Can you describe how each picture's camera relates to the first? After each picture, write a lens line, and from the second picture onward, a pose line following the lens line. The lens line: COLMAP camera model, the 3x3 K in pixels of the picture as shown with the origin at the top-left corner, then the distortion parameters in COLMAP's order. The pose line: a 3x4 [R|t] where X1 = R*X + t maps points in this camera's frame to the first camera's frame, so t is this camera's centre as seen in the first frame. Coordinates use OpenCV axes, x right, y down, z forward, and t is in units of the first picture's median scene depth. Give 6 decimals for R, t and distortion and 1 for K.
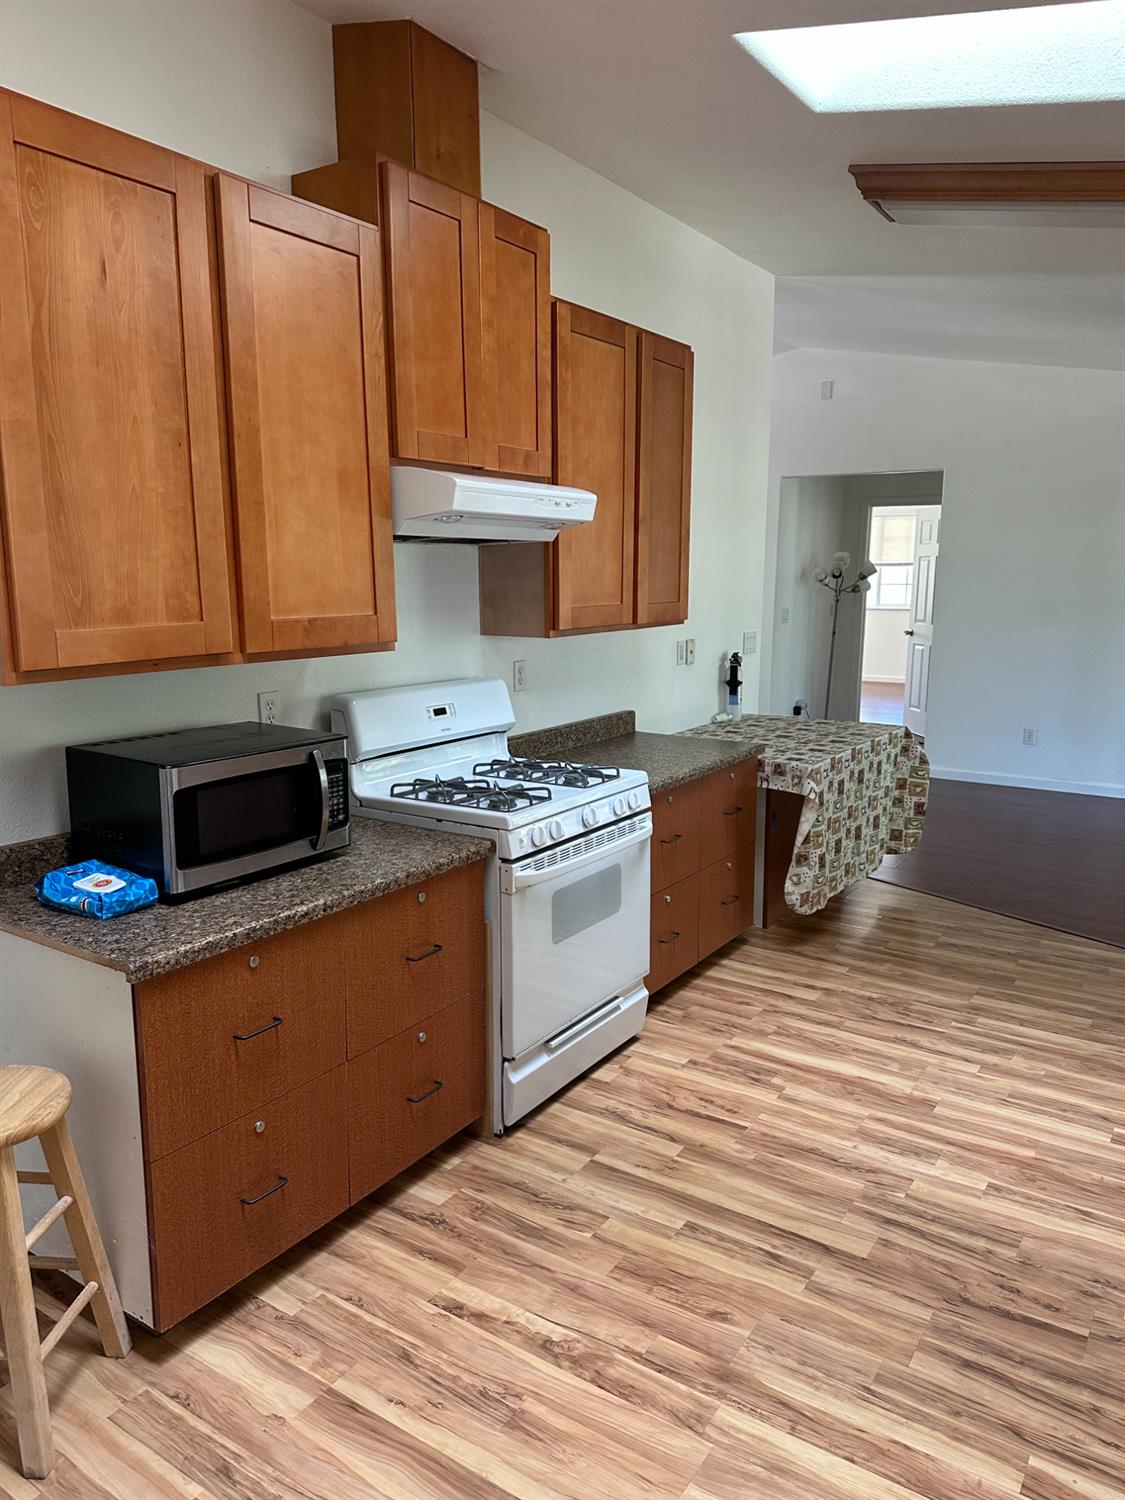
lens RADIAL K [[1074.0, 0, 558.1], [0, 1074.0, 753.8], [0, 0, 1]] dist [0.015591, 0.001730]
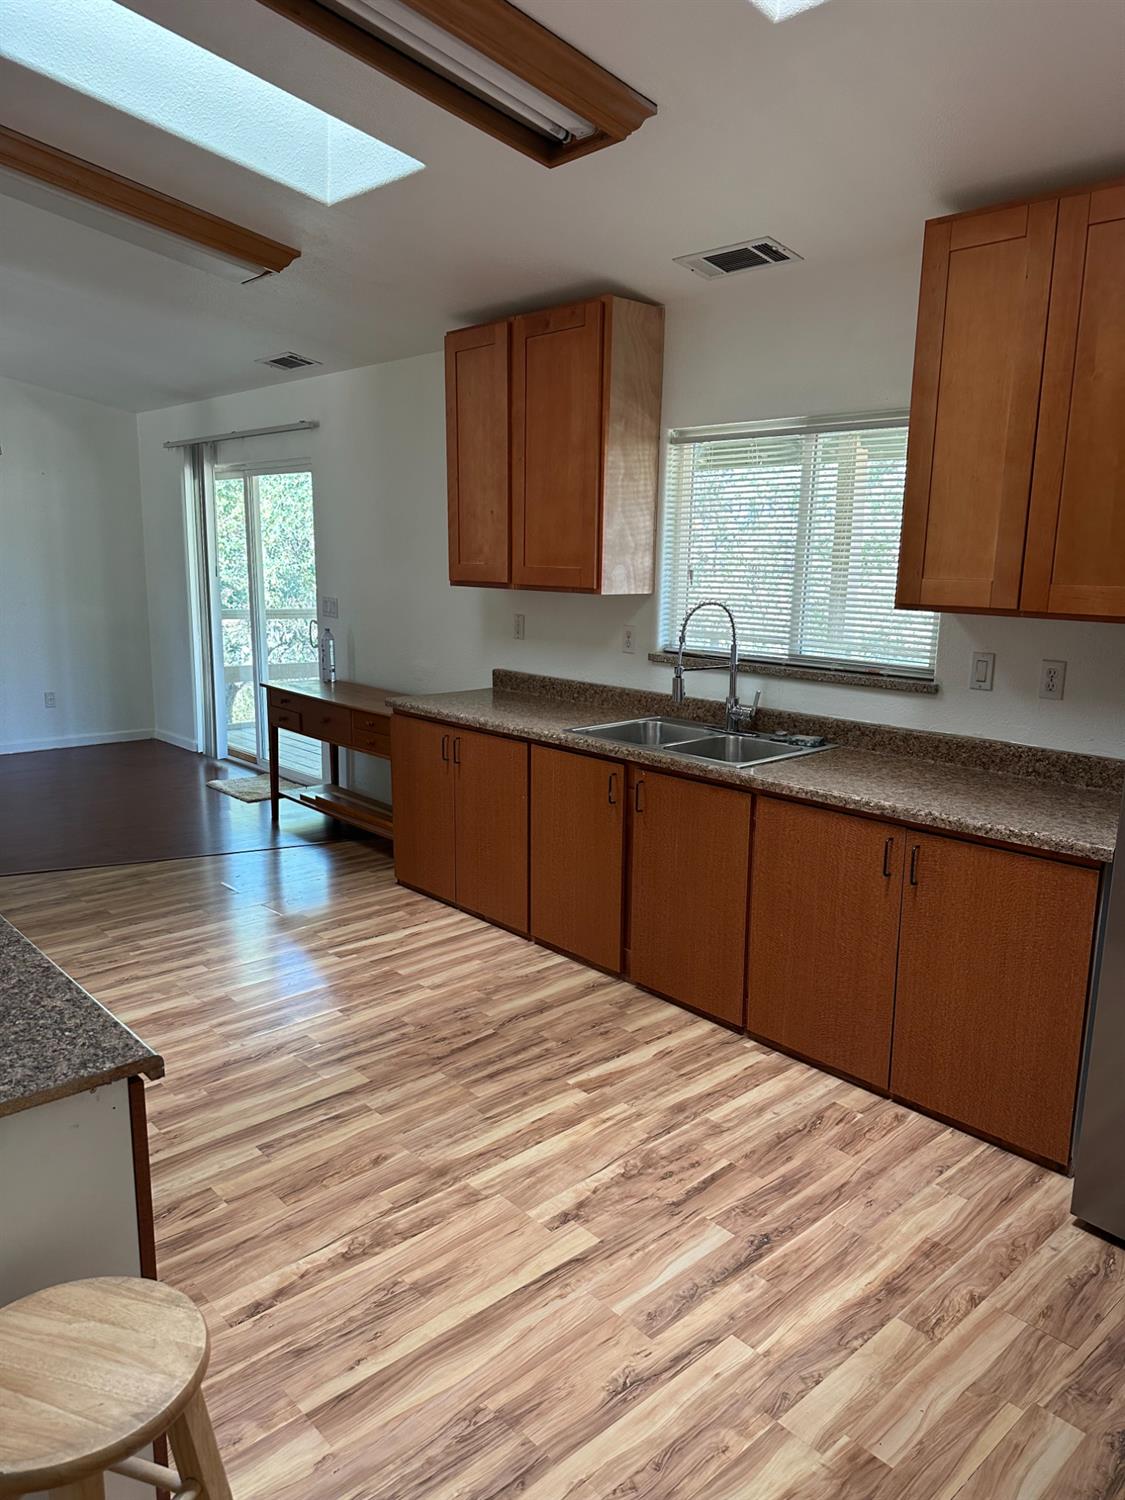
lens RADIAL K [[1074.0, 0, 558.1], [0, 1074.0, 753.8], [0, 0, 1]] dist [0.015591, 0.001730]
pose [[0.252237, -0.187887, 0.949250, -0.767086], [0.164554, 0.975009, 0.149260, -0.056286], [-0.953571, 0.118554, 0.276851, 0.387611]]
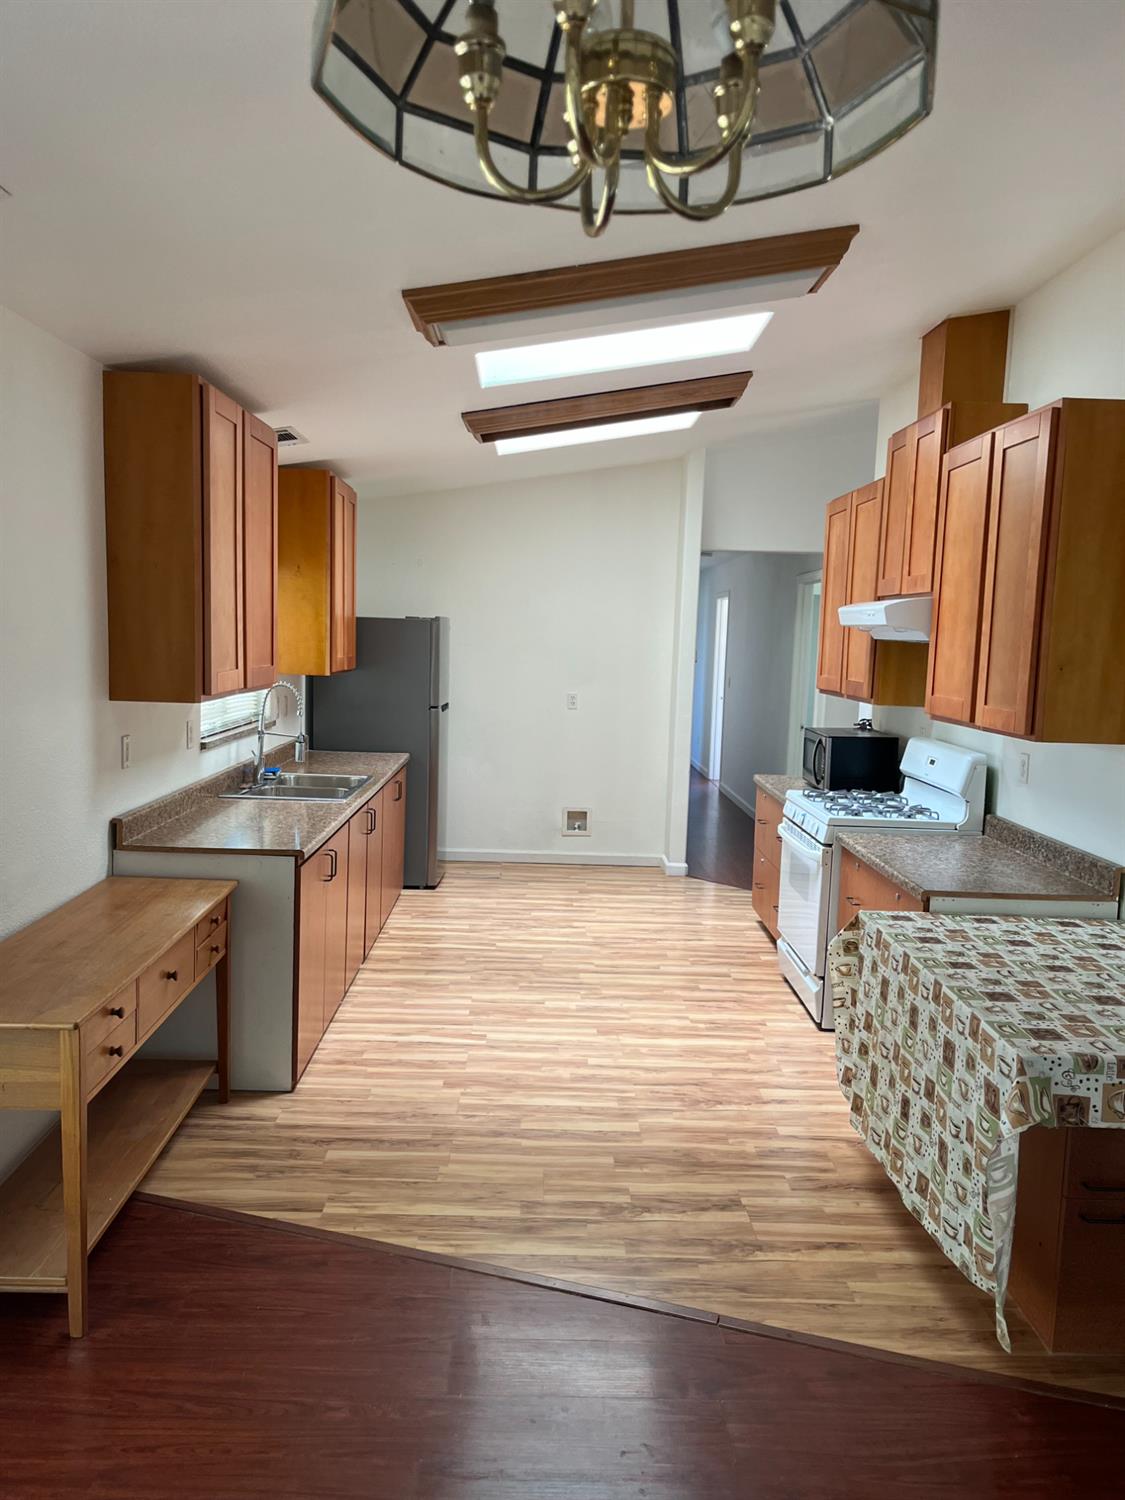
lens RADIAL K [[1074.0, 0, 558.1], [0, 1074.0, 753.8], [0, 0, 1]] dist [0.015591, 0.001730]
pose [[-0.825147, 0.034941, -0.563837, 1.448836], [-0.131850, 0.958608, 0.252361, -0.453481], [0.549317, 0.282577, -0.786385, 2.443858]]
